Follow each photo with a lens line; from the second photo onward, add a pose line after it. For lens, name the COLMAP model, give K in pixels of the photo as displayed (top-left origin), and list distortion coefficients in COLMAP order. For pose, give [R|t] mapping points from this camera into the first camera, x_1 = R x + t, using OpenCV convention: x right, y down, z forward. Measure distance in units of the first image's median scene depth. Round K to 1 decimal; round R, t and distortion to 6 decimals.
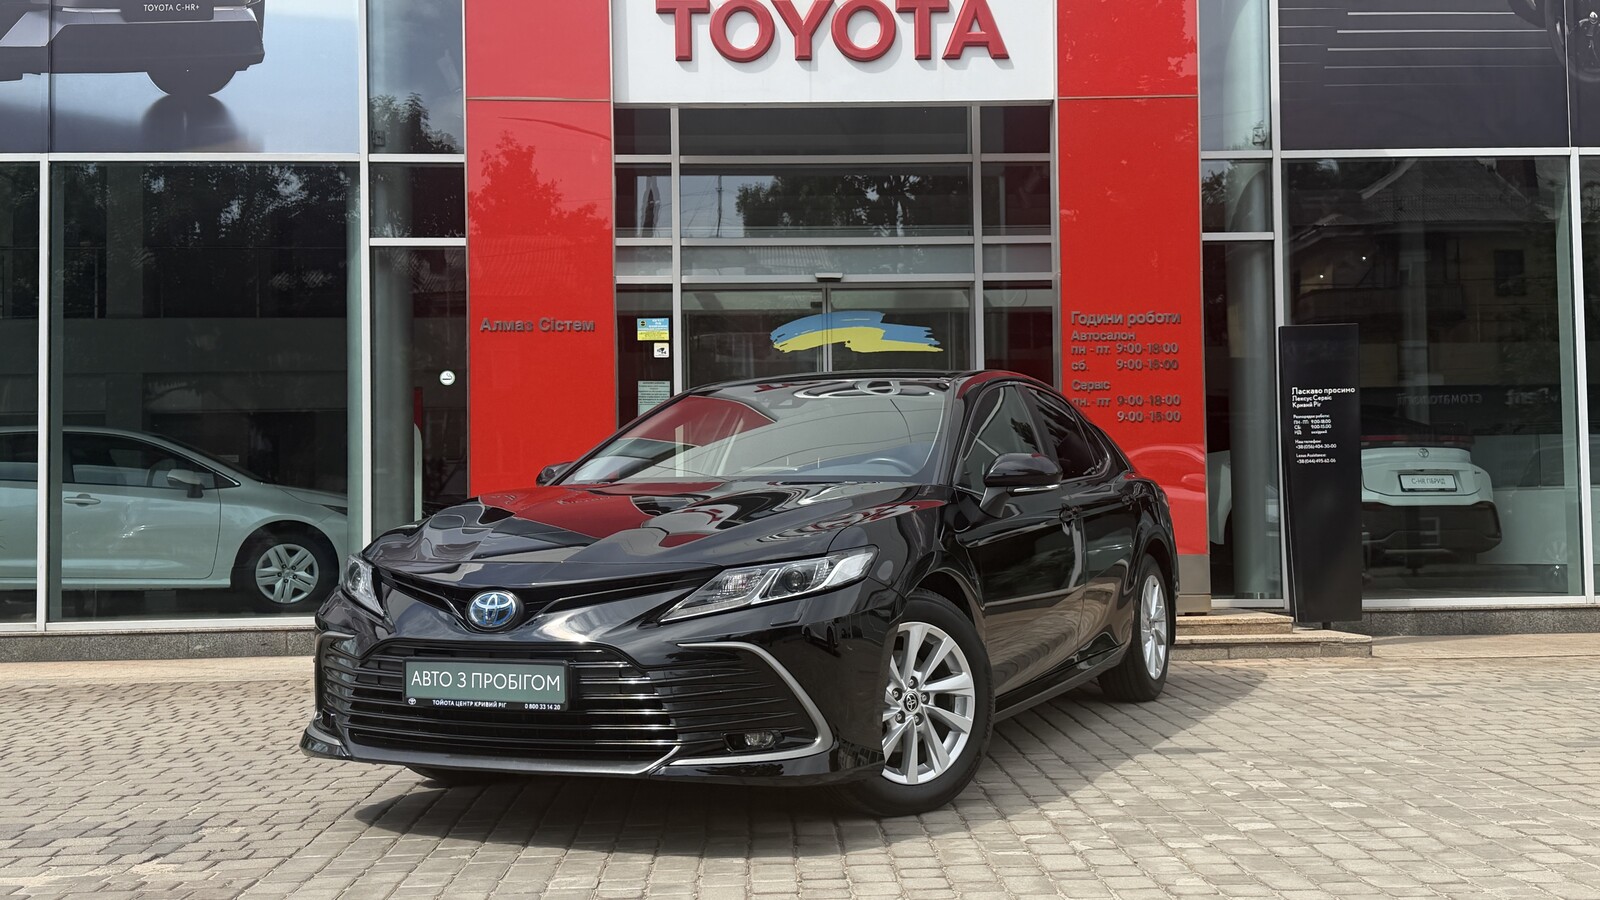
lens RADIAL K [[1628.6, 0, 823.1], [0, 1628.6, 454.0], [0, 0, 1]] dist [0.184738, -0.417782]
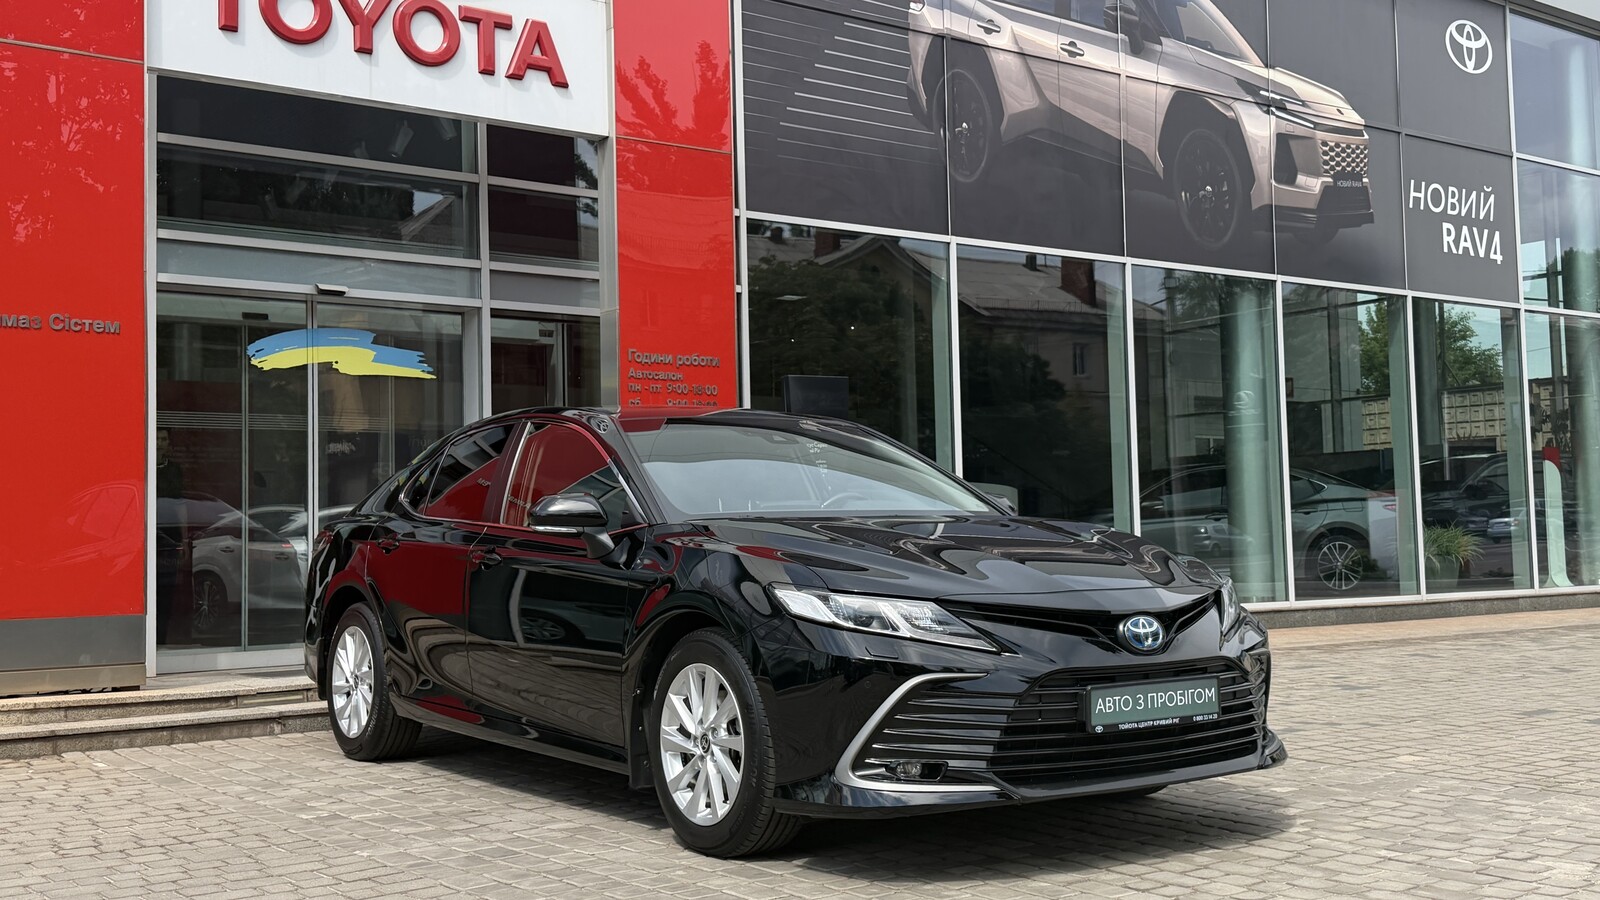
lens RADIAL K [[1689.2, 0, 838.3], [0, 1689.2, 431.2], [0, 0, 1]] dist [0.222283, -0.545554]
pose [[0.814952, 0.035429, 0.578444, -0.331566], [-0.015438, 0.999103, -0.039443, 0.002366], [-0.579323, 0.023214, 0.814768, 0.076637]]
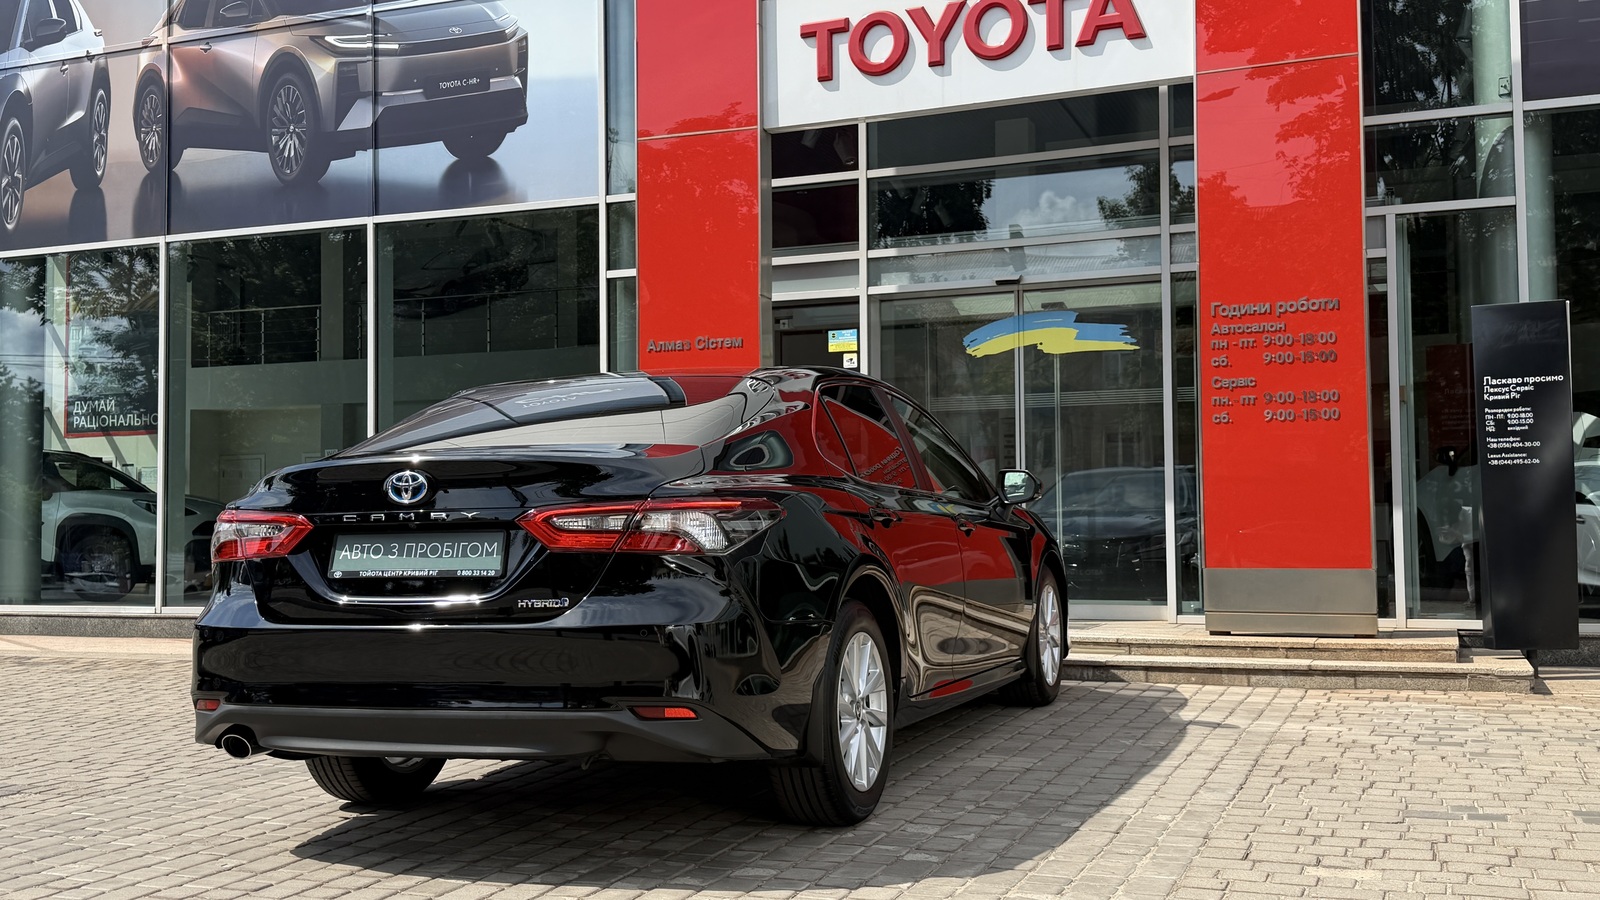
lens RADIAL K [[1568.2, 0, 800.0], [0, 1568.2, 450.0], [0, 0, 1]] dist [0.180139, -0.404171]
pose [[0.910342, -0.015327, -0.413573, 0.298078], [0.015425, 0.999876, -0.003102, -0.004931], [0.413569, -0.003555, 0.910466, 0.088610]]
